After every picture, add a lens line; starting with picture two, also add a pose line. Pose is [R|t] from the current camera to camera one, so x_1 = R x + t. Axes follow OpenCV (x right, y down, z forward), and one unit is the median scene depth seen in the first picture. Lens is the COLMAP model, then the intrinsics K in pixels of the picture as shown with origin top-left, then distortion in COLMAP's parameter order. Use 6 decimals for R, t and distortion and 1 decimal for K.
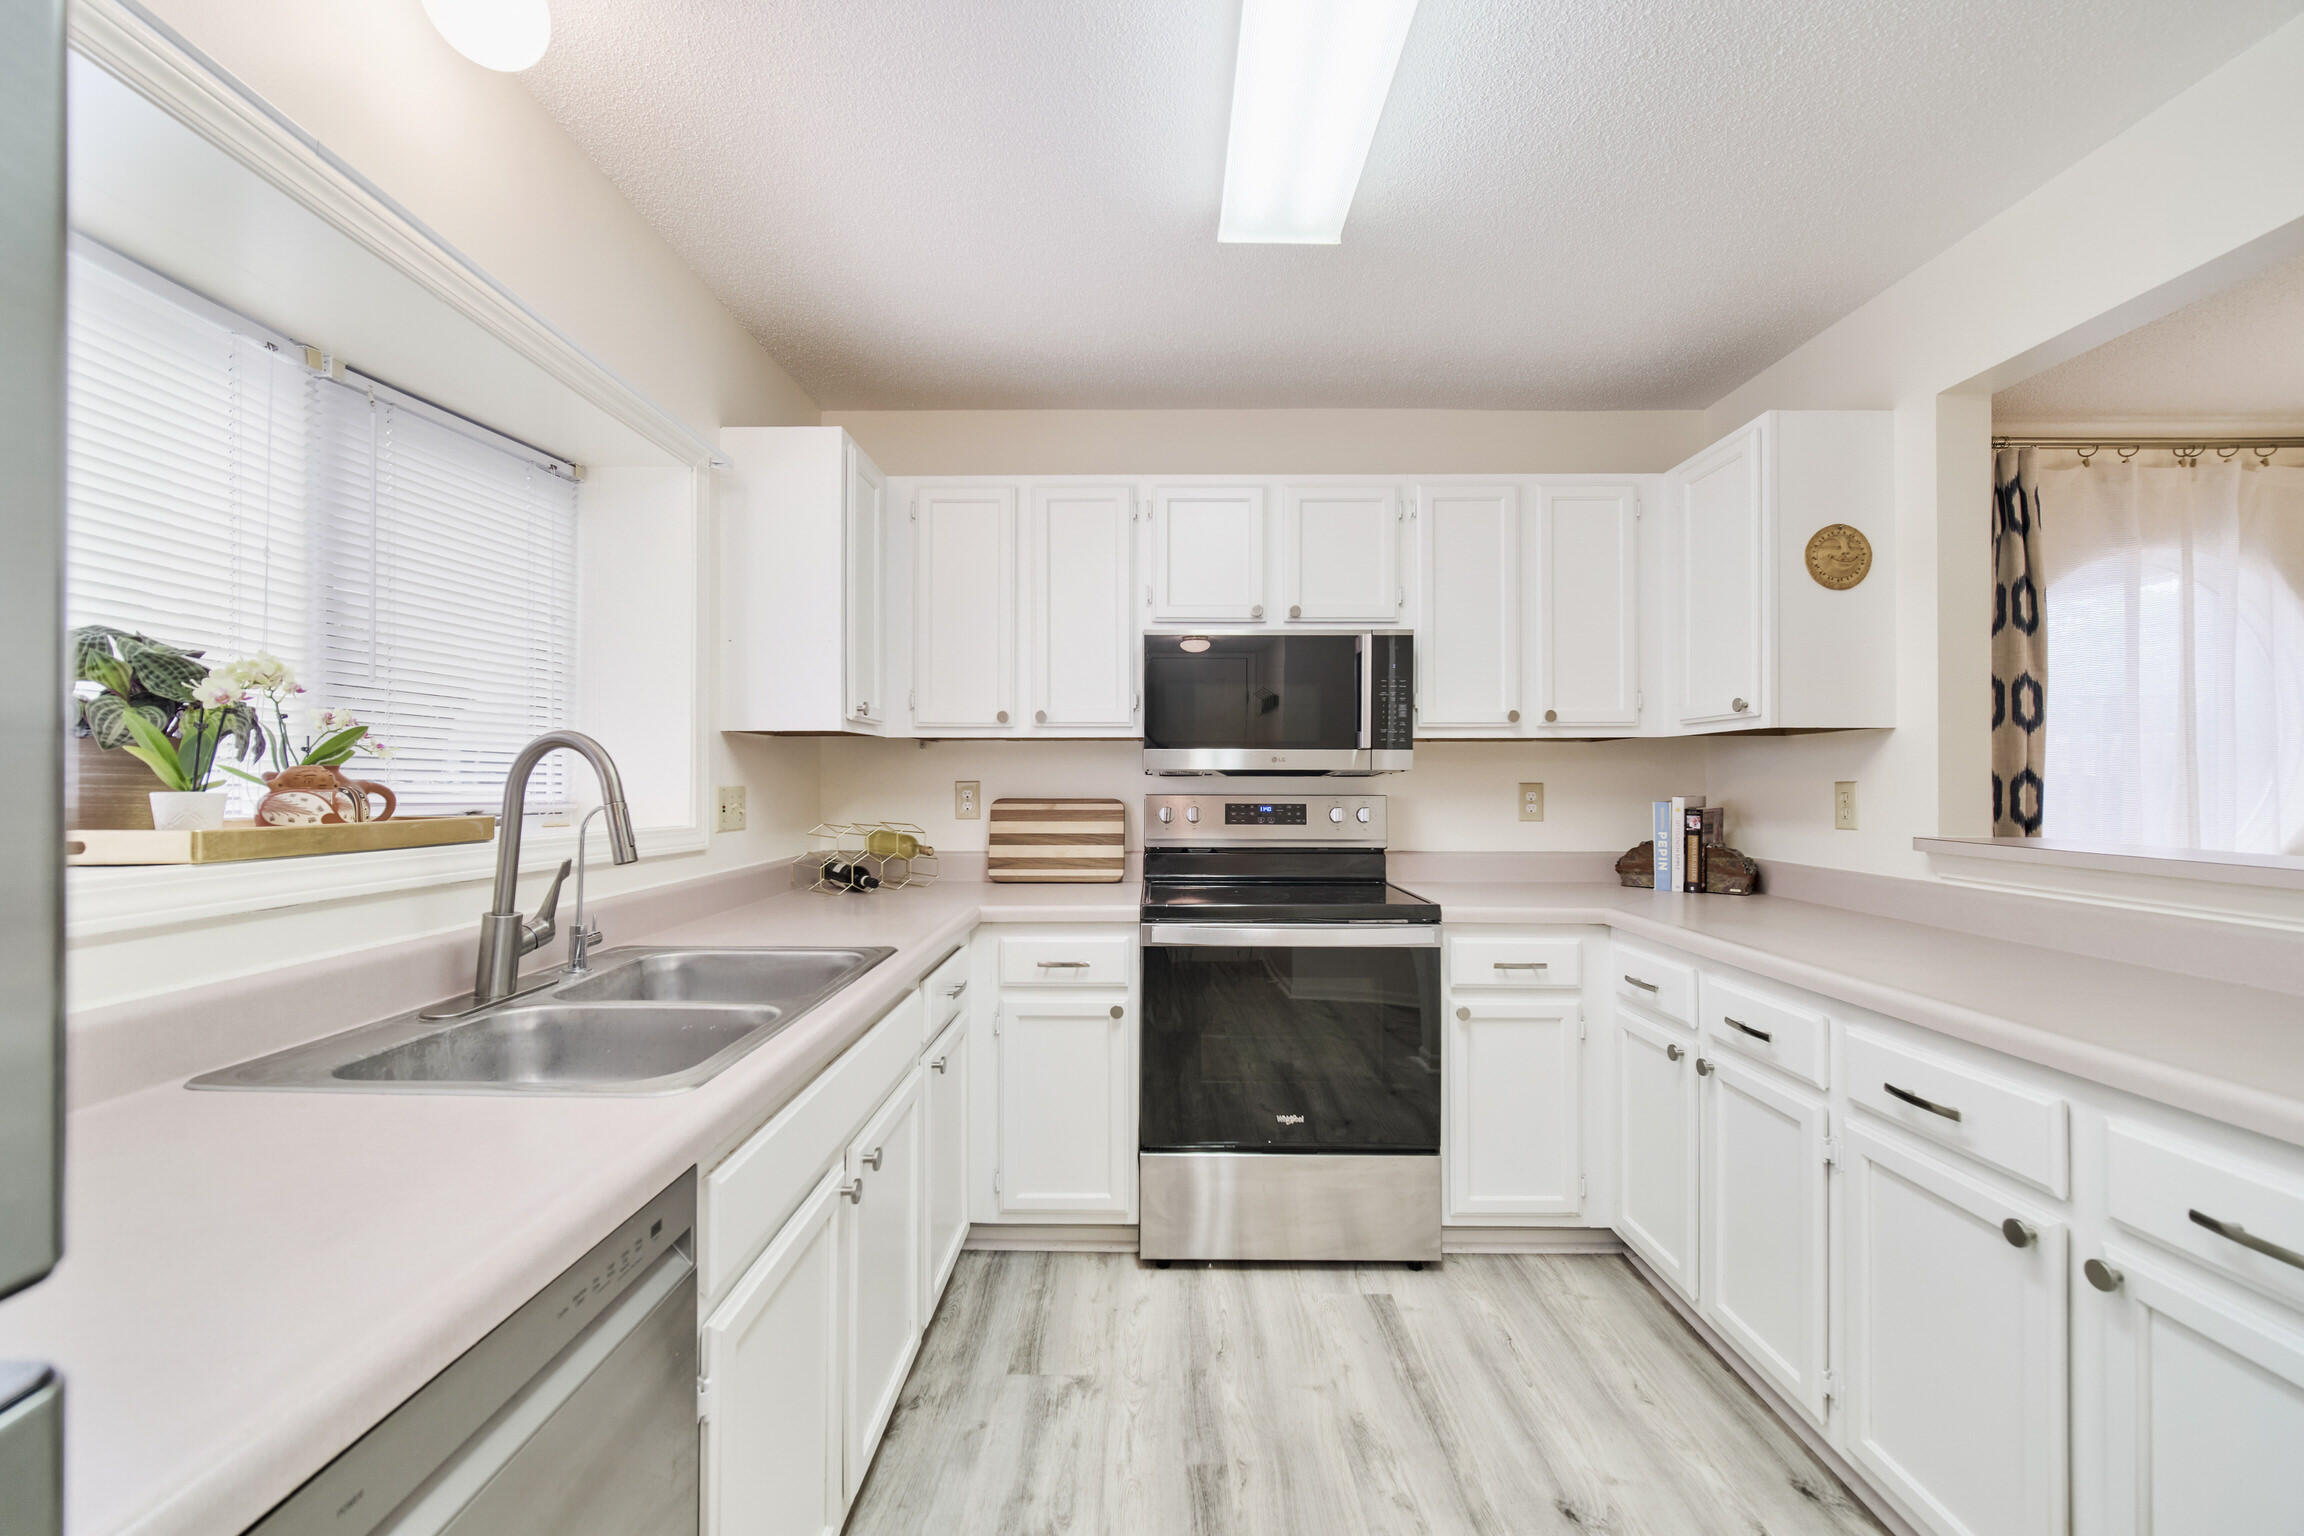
lens RADIAL K [[957.4, 0, 1142.7], [0, 957.4, 764.8], [0, 0, 1]] dist [-0.000840, -0.000379]
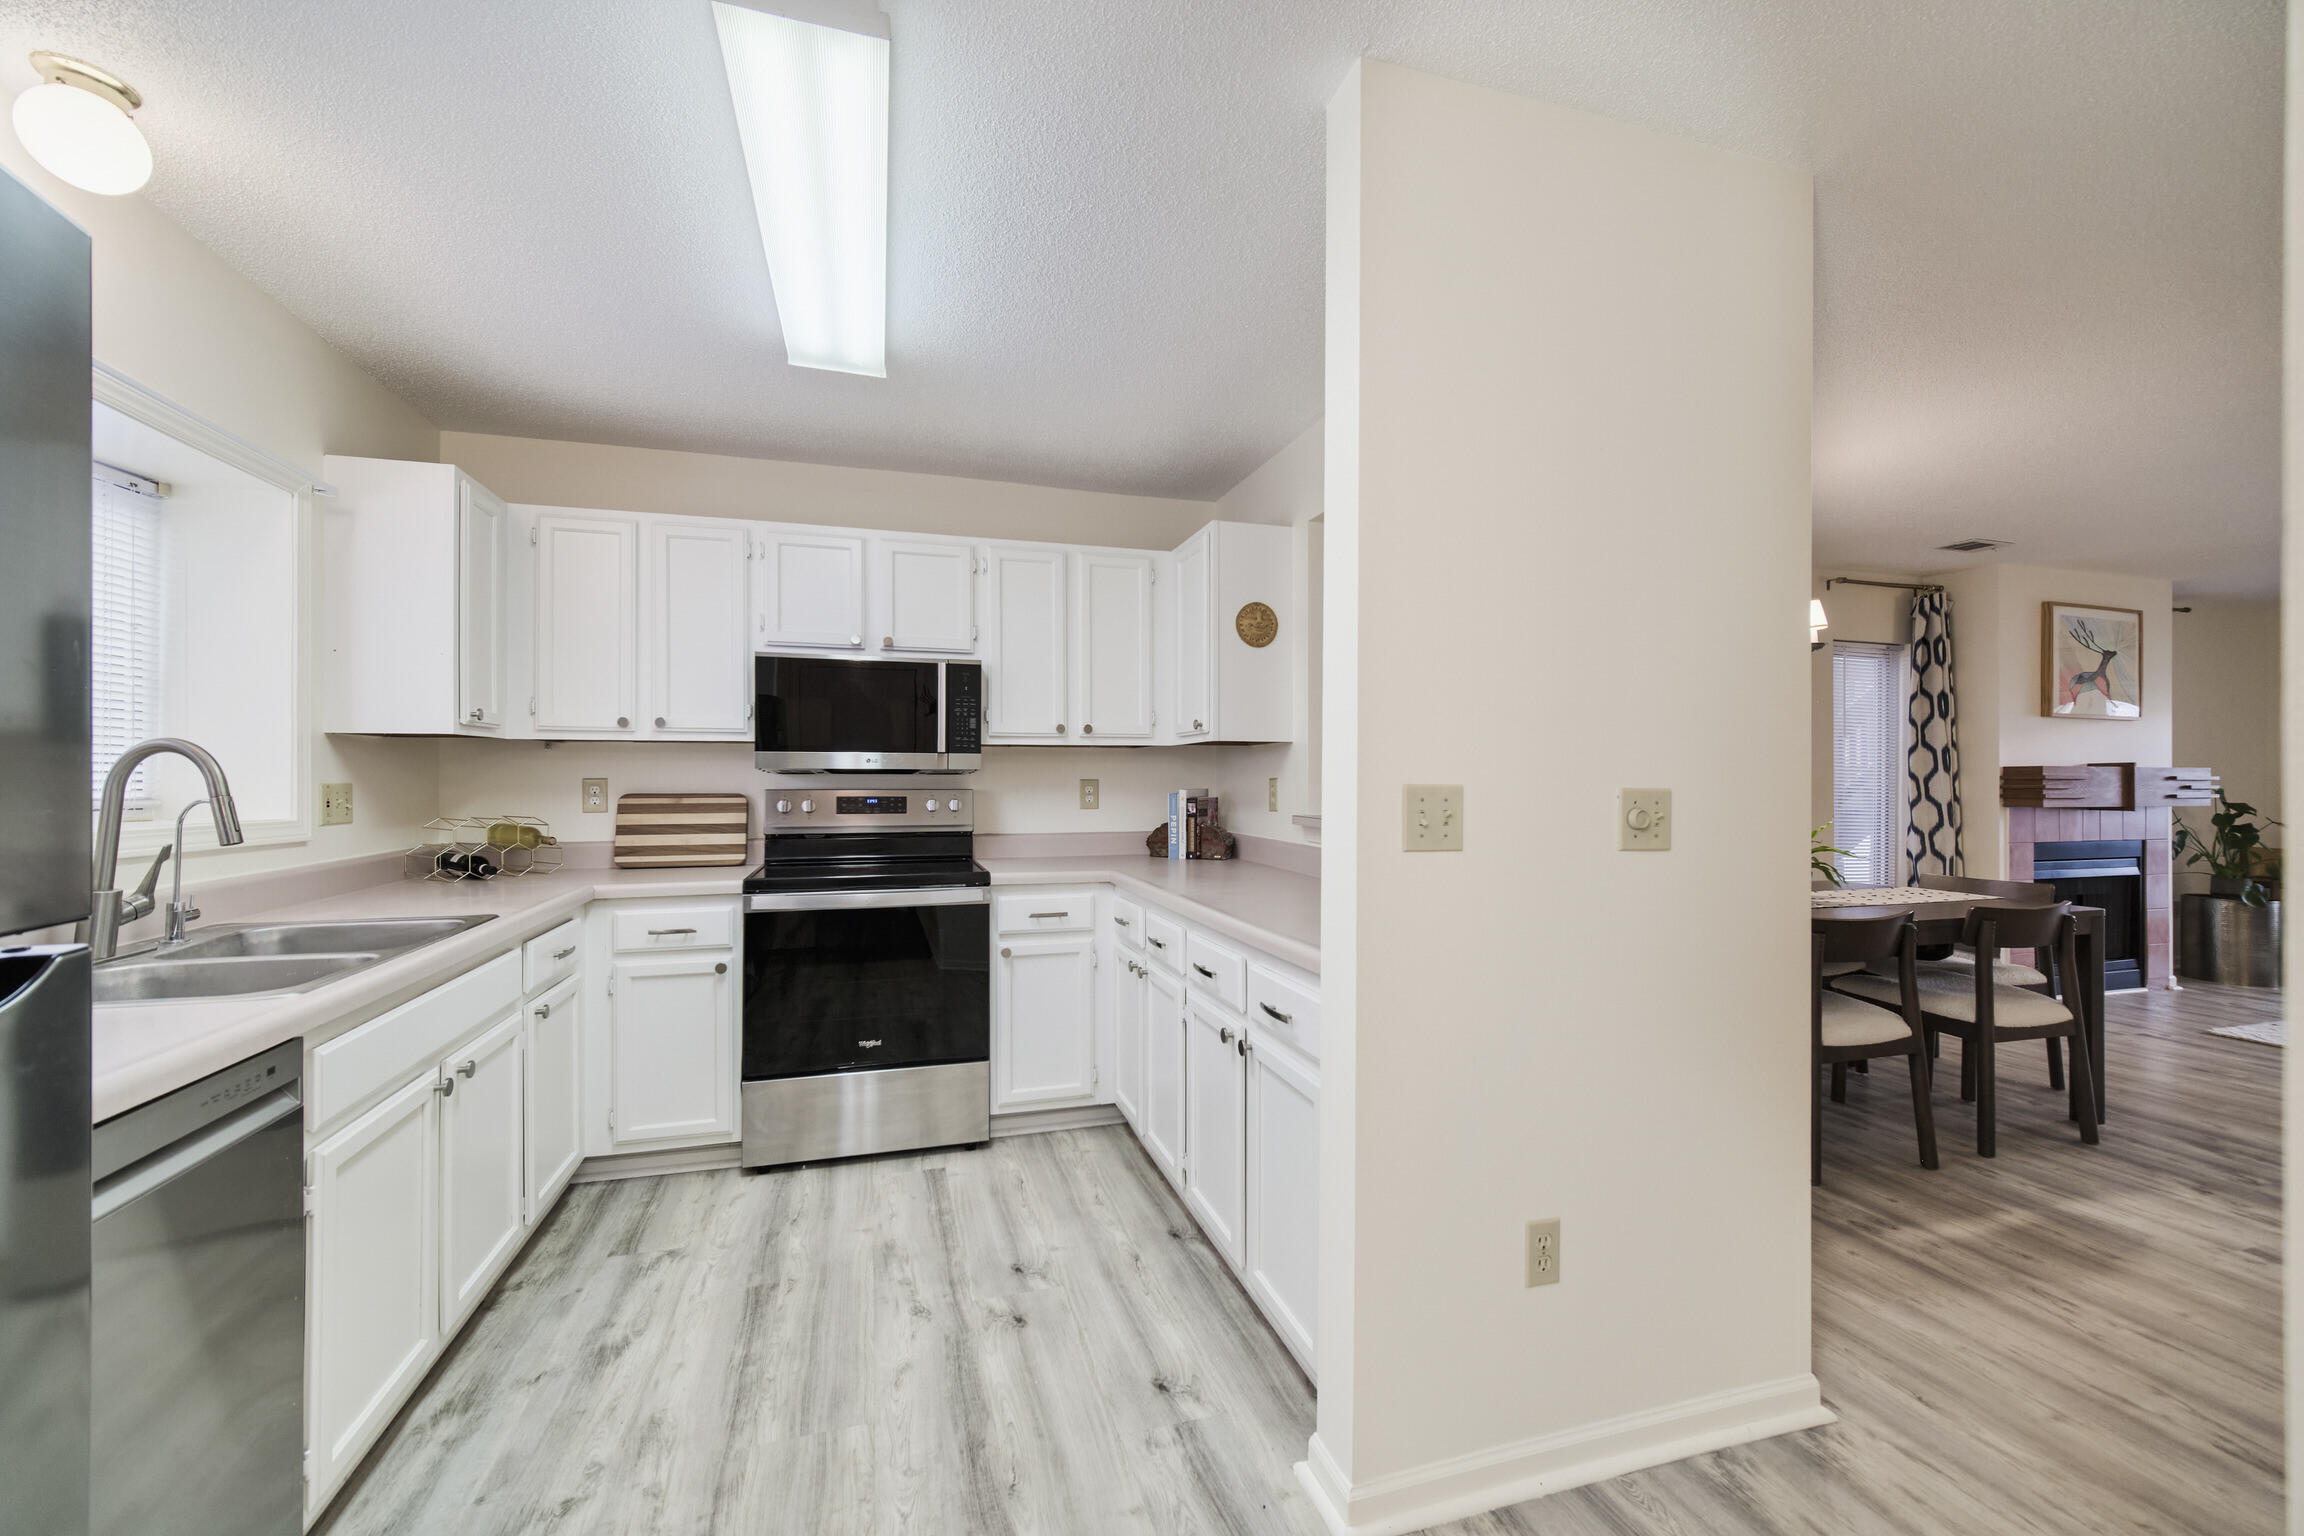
lens RADIAL K [[935.4, 0, 1152.0], [0, 935.4, 768.0], [0, 0, 1]] dist [-0.002887, -0.000486]
pose [[0.952630, 0.002209, 0.304124, 0.131216], [-0.004268, 0.999972, 0.006105, -0.005610], [-0.304102, -0.007114, 0.952613, -0.292913]]
